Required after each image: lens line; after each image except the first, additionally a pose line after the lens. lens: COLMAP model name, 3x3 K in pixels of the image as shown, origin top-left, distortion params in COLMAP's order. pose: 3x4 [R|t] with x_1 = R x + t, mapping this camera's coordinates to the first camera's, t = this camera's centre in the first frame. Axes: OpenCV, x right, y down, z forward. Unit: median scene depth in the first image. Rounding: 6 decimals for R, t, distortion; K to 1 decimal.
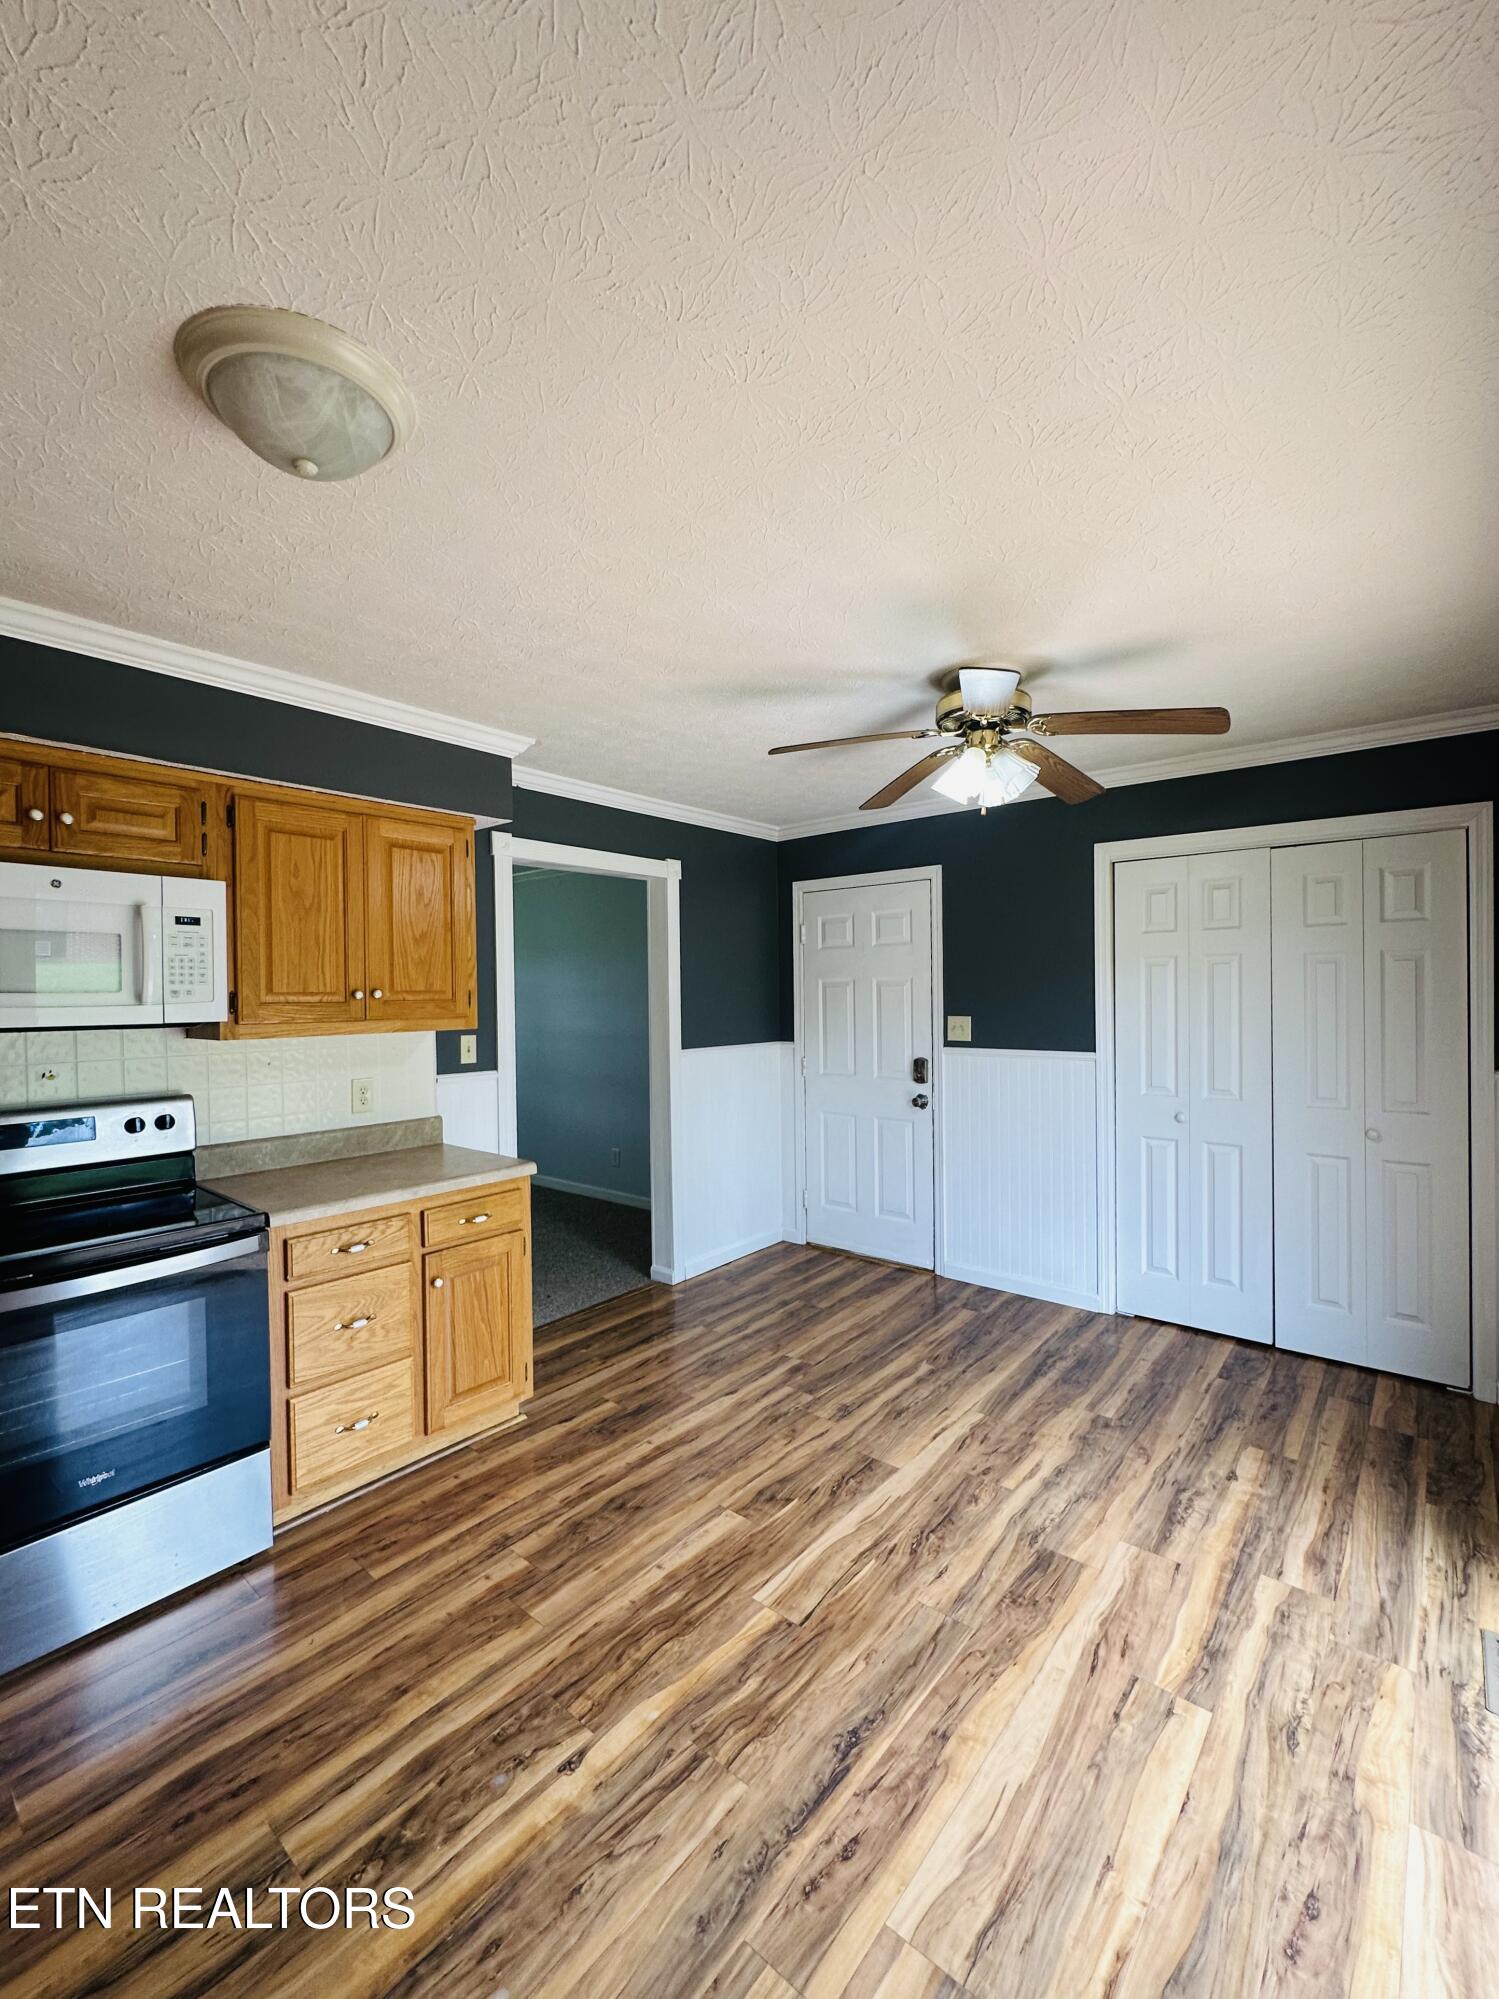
lens RADIAL K [[826.2, 0, 749.5], [0, 826.2, 999.5], [0, 0, 1]] dist [-0.004234, 0.000300]
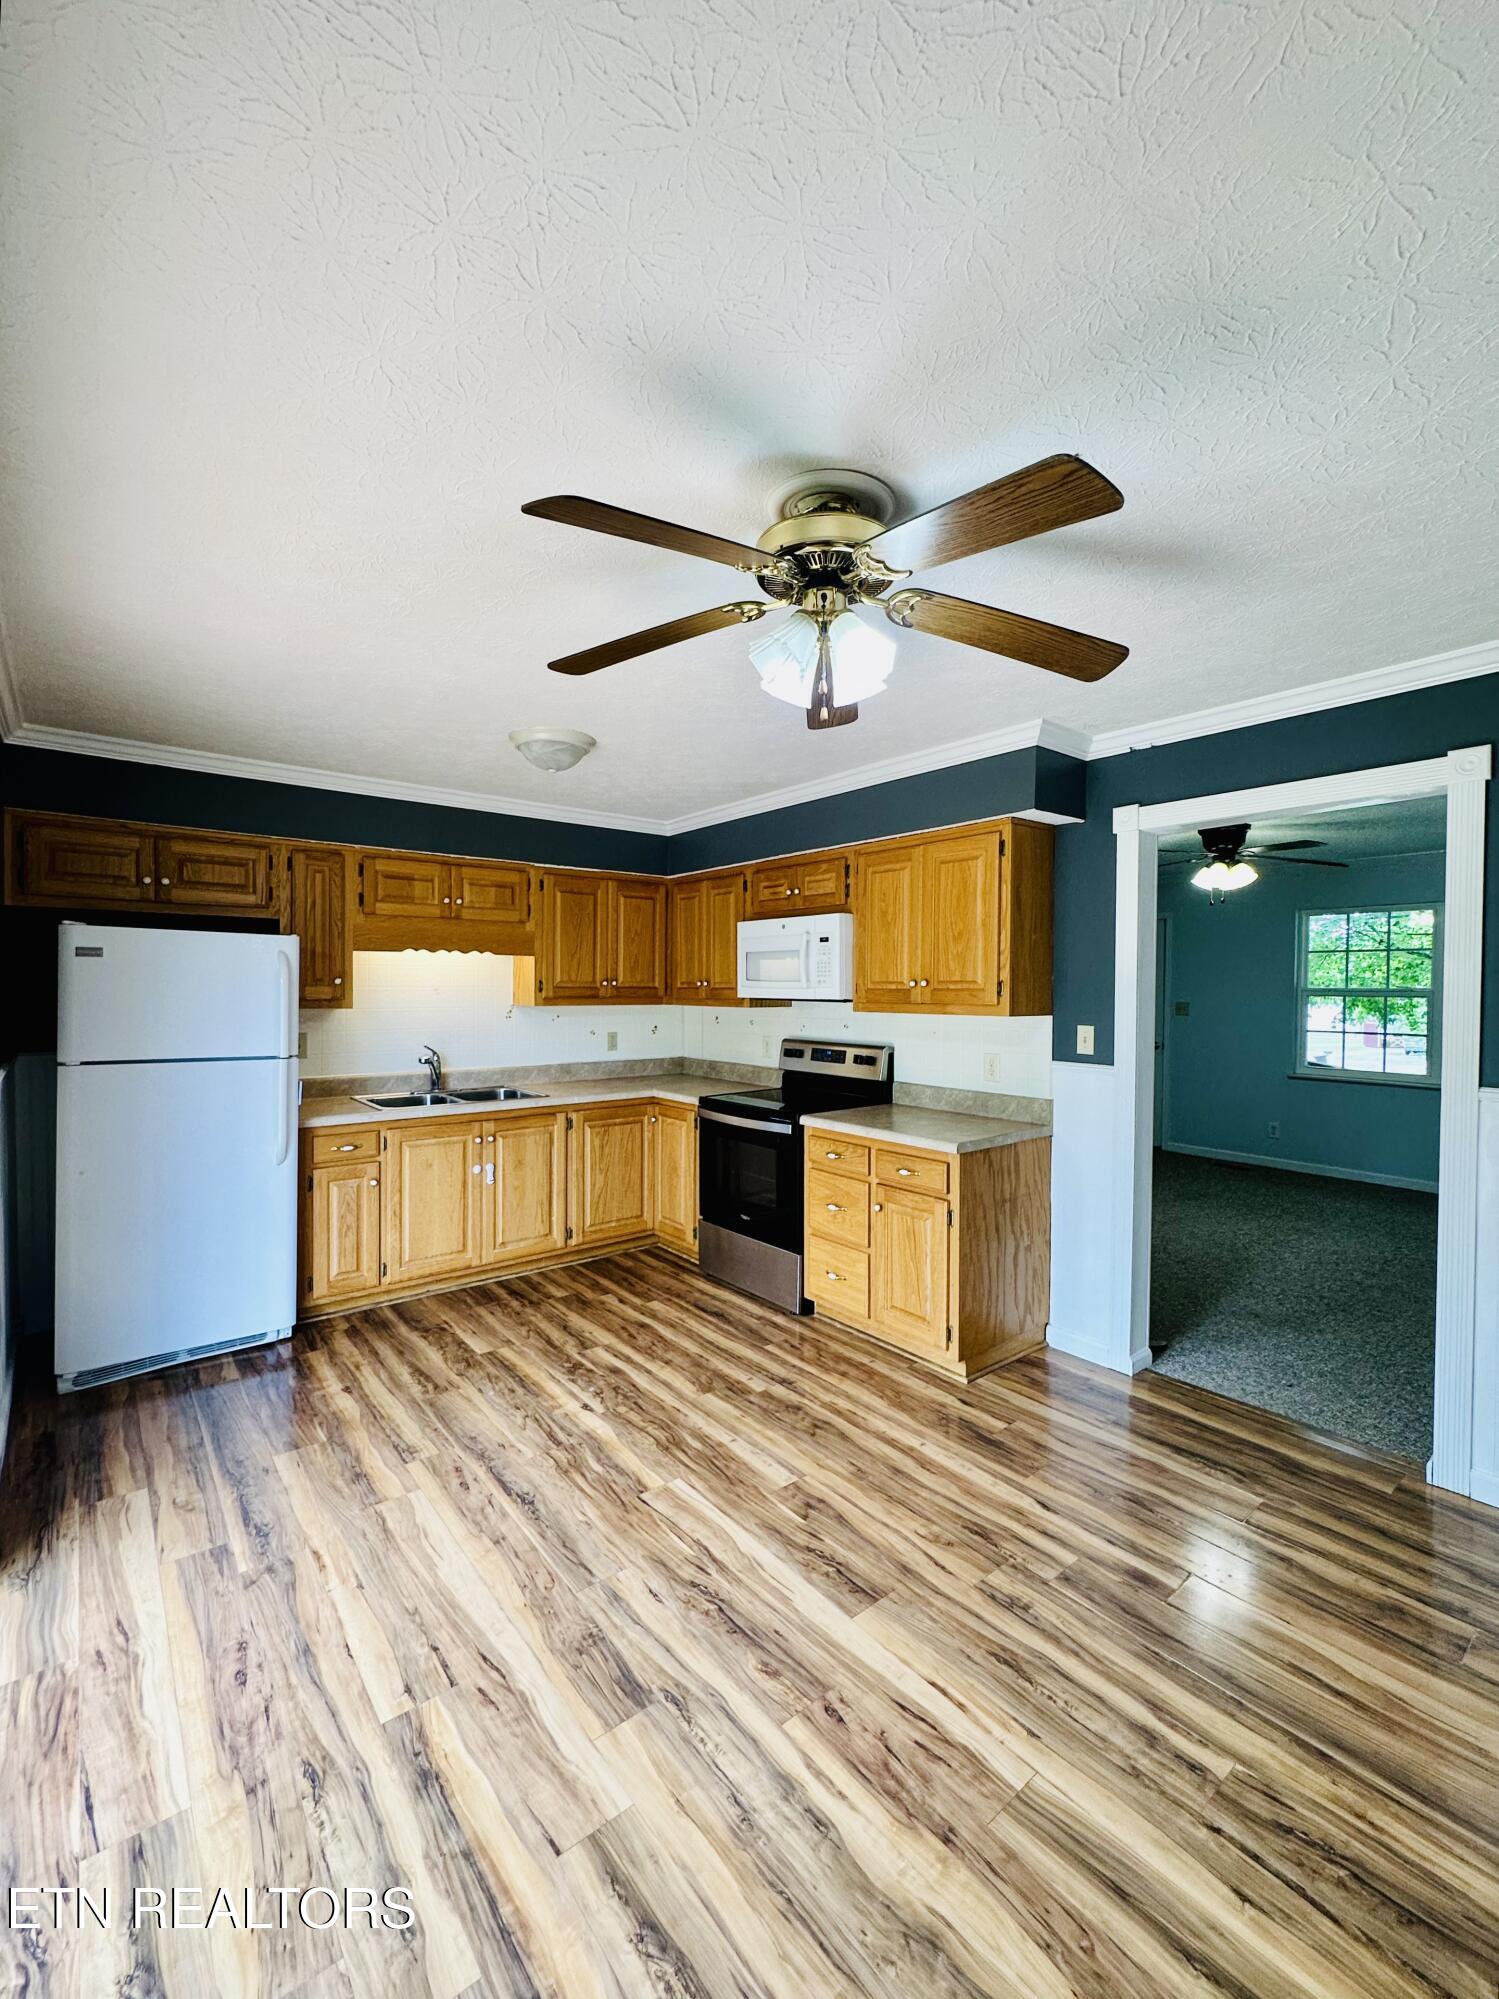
lens RADIAL K [[826.2, 0, 749.5], [0, 826.2, 999.5], [0, 0, 1]] dist [-0.004234, 0.000300]
pose [[-0.179305, 0.028380, -0.983384, 1.094880], [-0.005267, 0.999542, 0.029807, -0.023617], [0.983779, 0.010524, -0.179073, 1.227775]]
